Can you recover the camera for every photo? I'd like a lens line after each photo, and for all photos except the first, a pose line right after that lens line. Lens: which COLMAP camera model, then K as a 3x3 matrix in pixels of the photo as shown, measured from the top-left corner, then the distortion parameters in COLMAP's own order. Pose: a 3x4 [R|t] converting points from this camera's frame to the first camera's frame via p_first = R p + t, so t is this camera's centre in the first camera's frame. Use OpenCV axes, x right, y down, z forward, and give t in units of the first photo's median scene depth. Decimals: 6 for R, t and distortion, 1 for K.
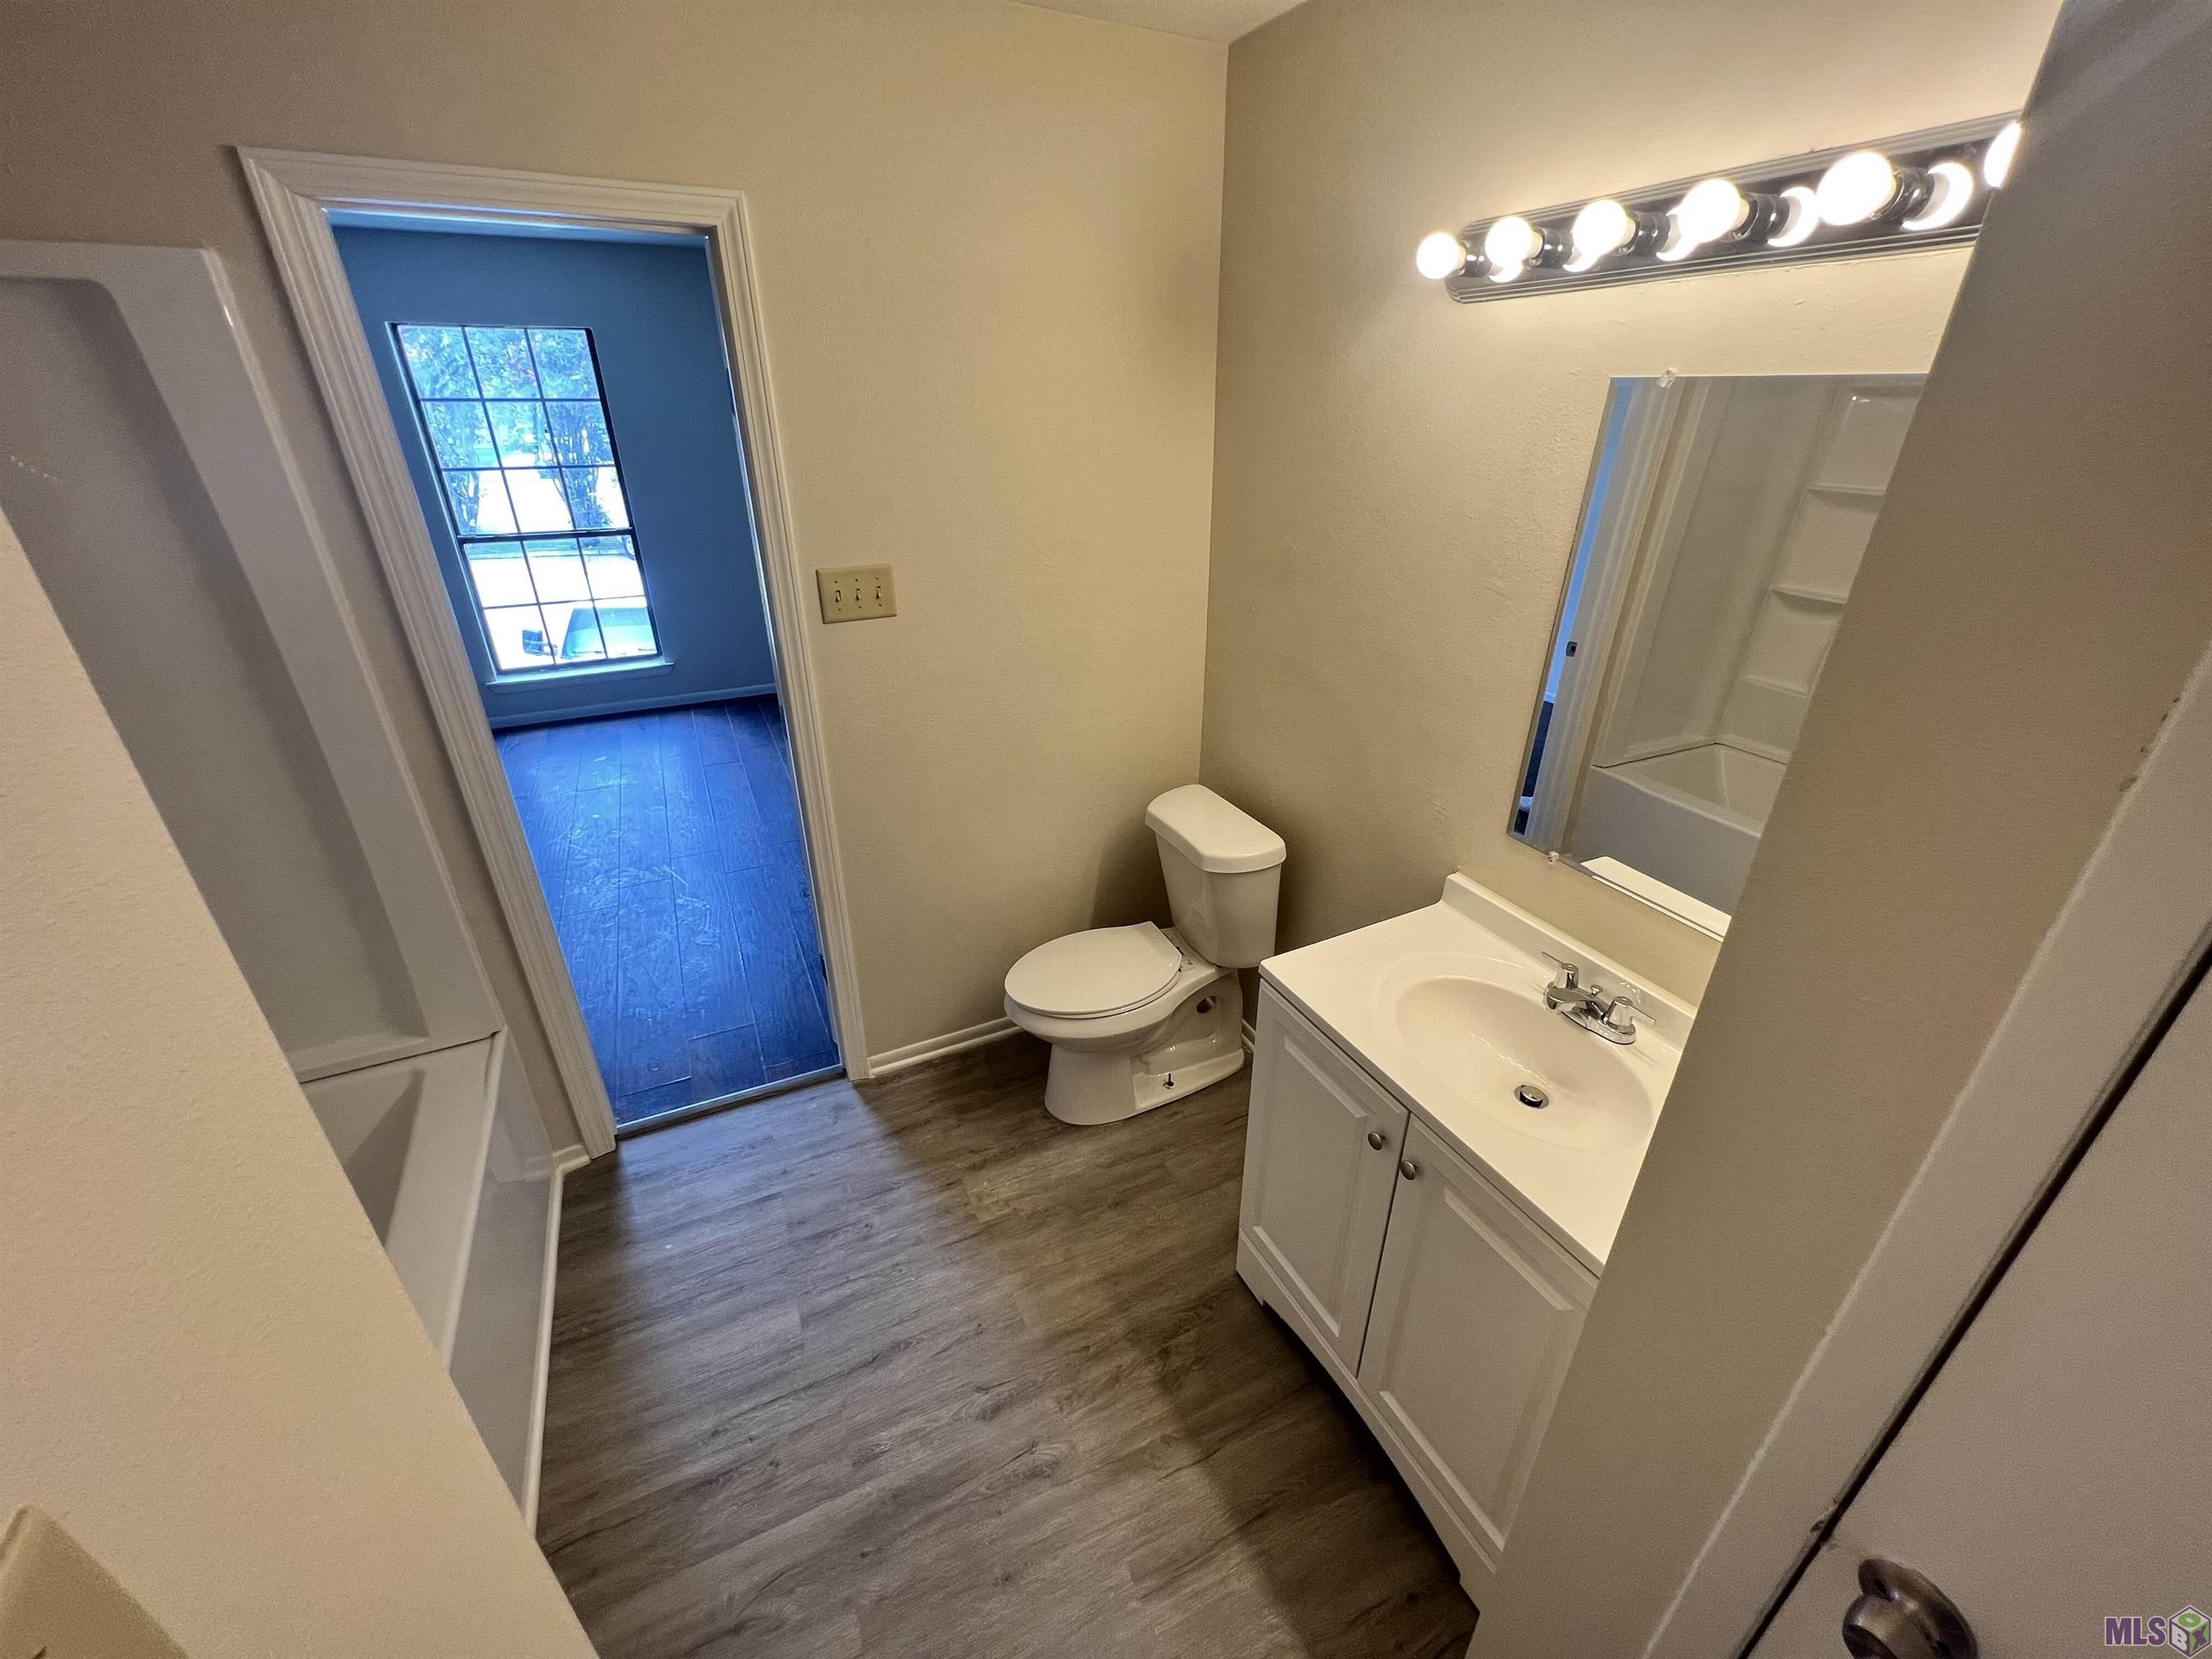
lens RADIAL K [[885.4, 0, 1102.1], [0, 885.4, 832.6], [0, 0, 1]] dist [0.000401, -0.000020]
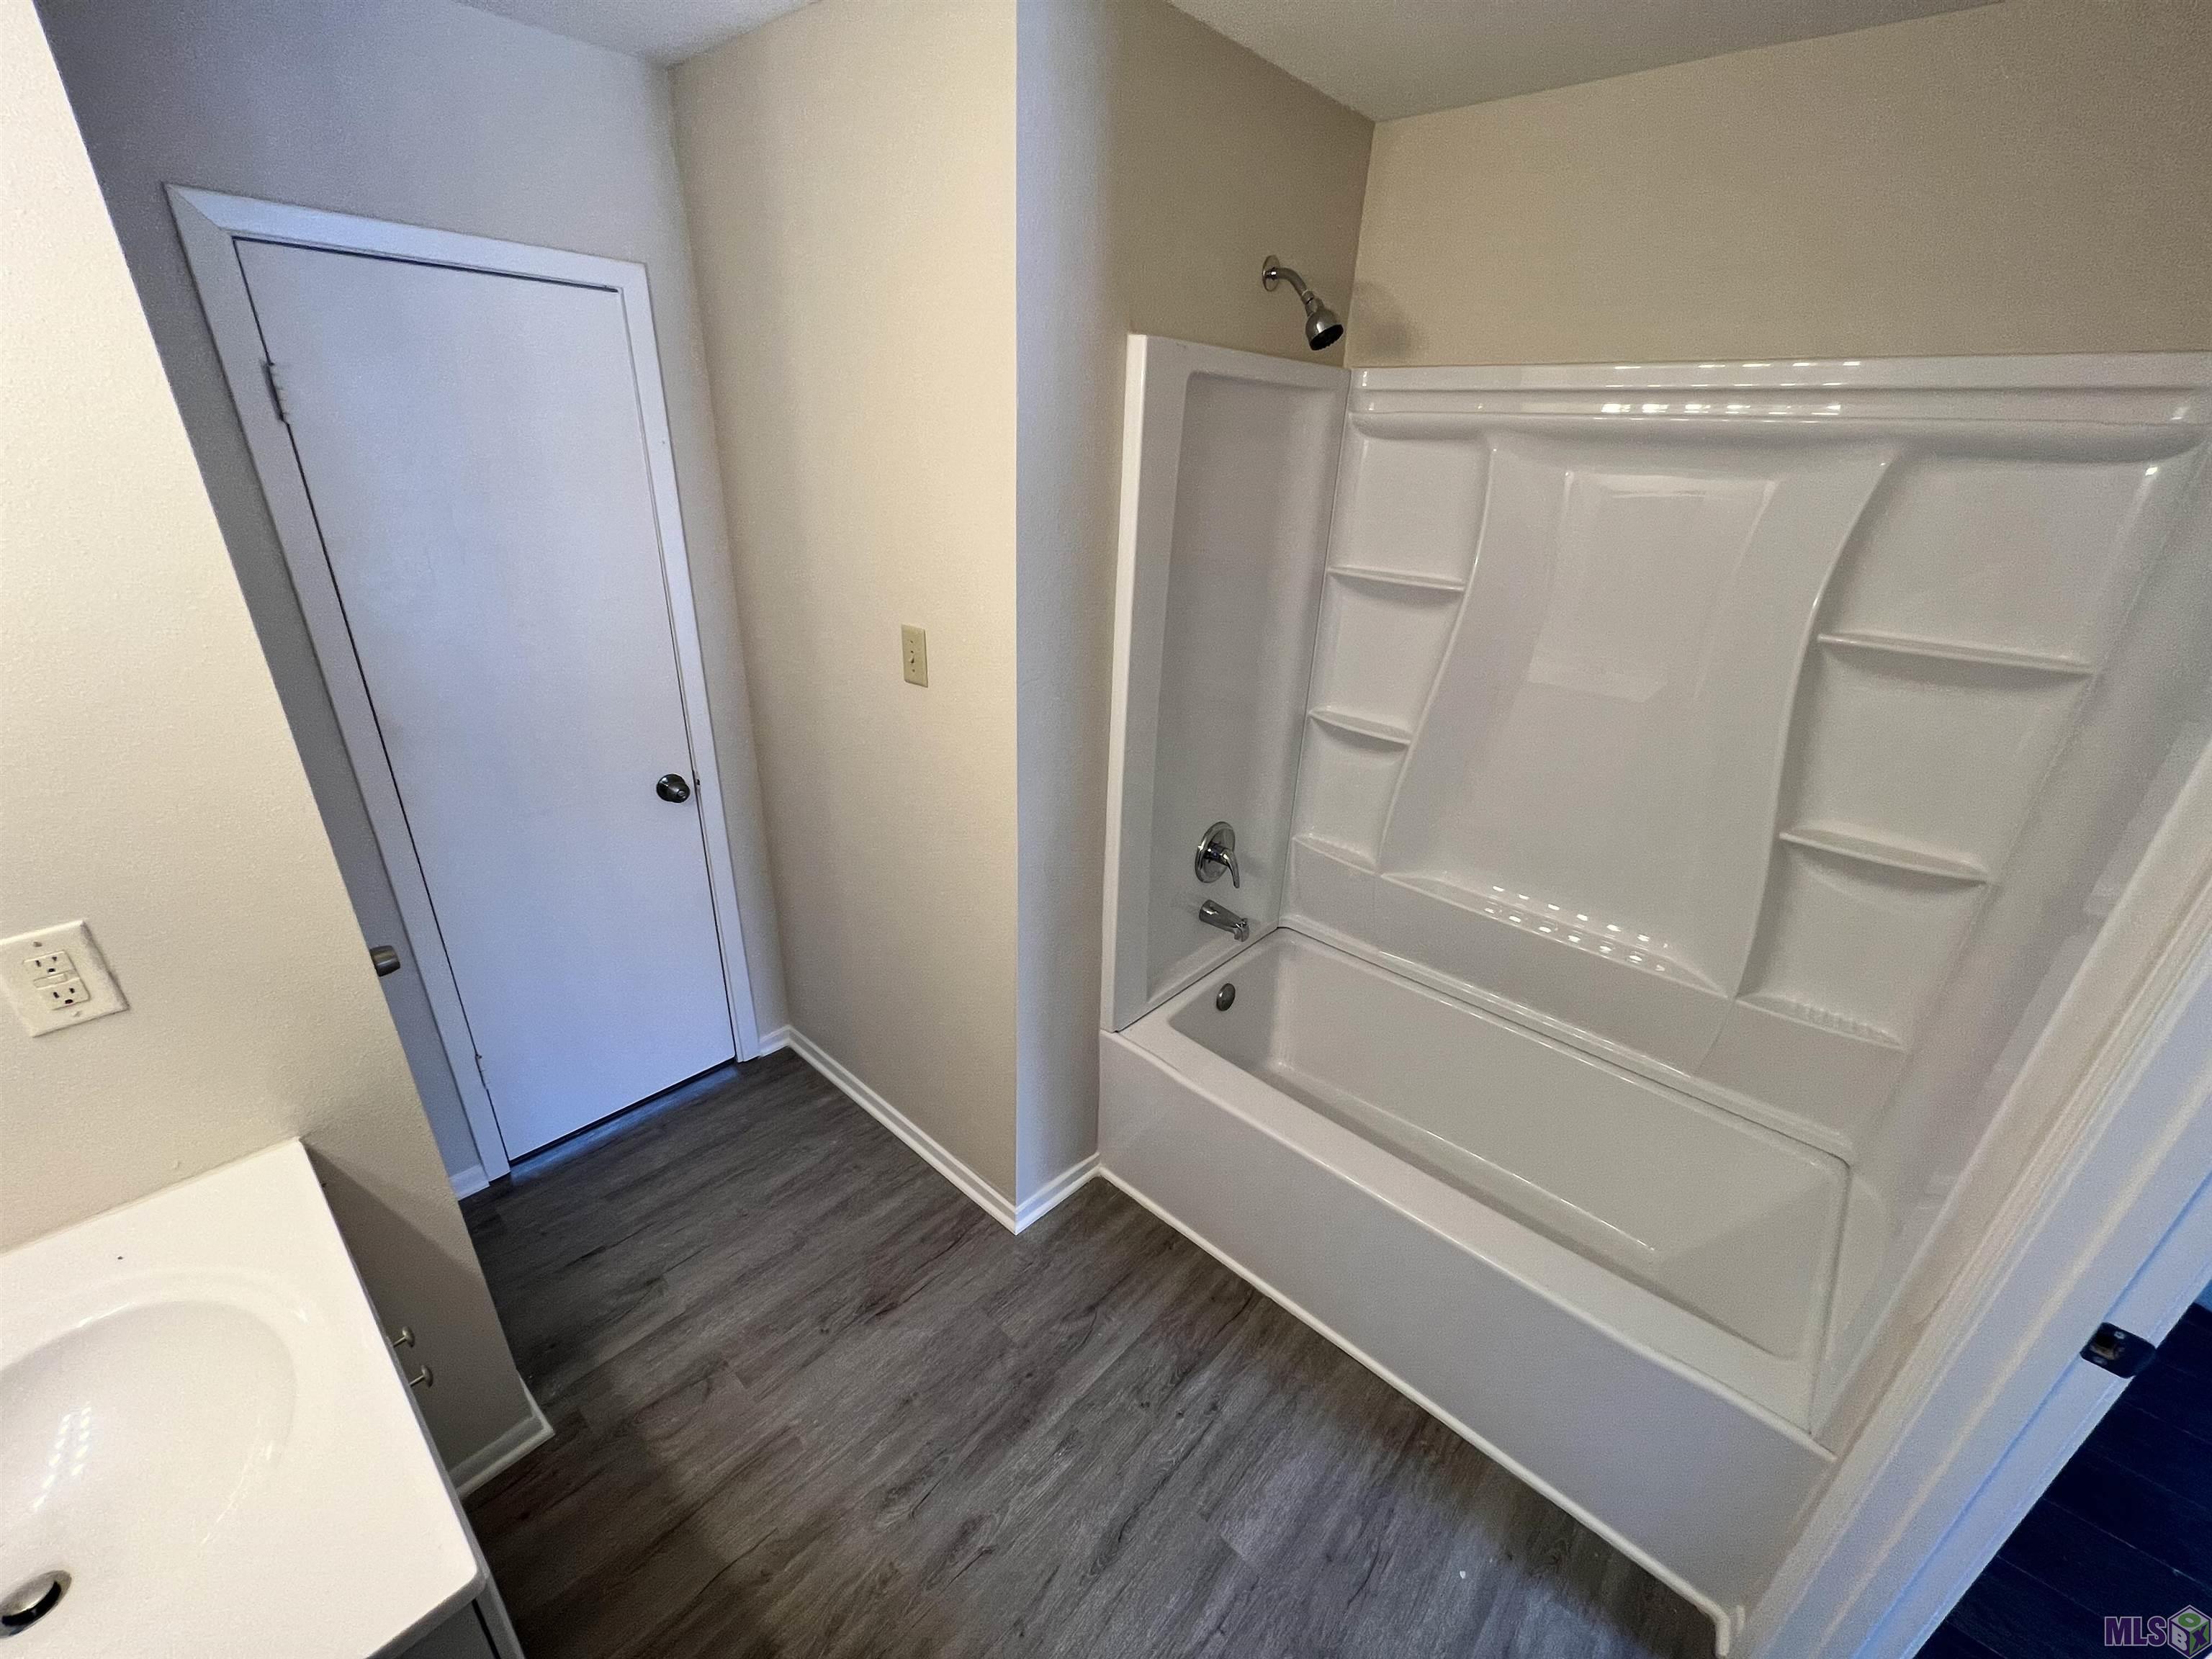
lens RADIAL K [[885.4, 0, 1101.3], [0, 885.4, 833.1], [0, 0, 1]] dist [0.000401, -0.000020]
pose [[-0.926314, 0.115147, -0.358725, -0.007543], [-0.204319, 0.646439, 0.735099, -0.529675], [0.316538, 0.754227, -0.575279, 1.055321]]
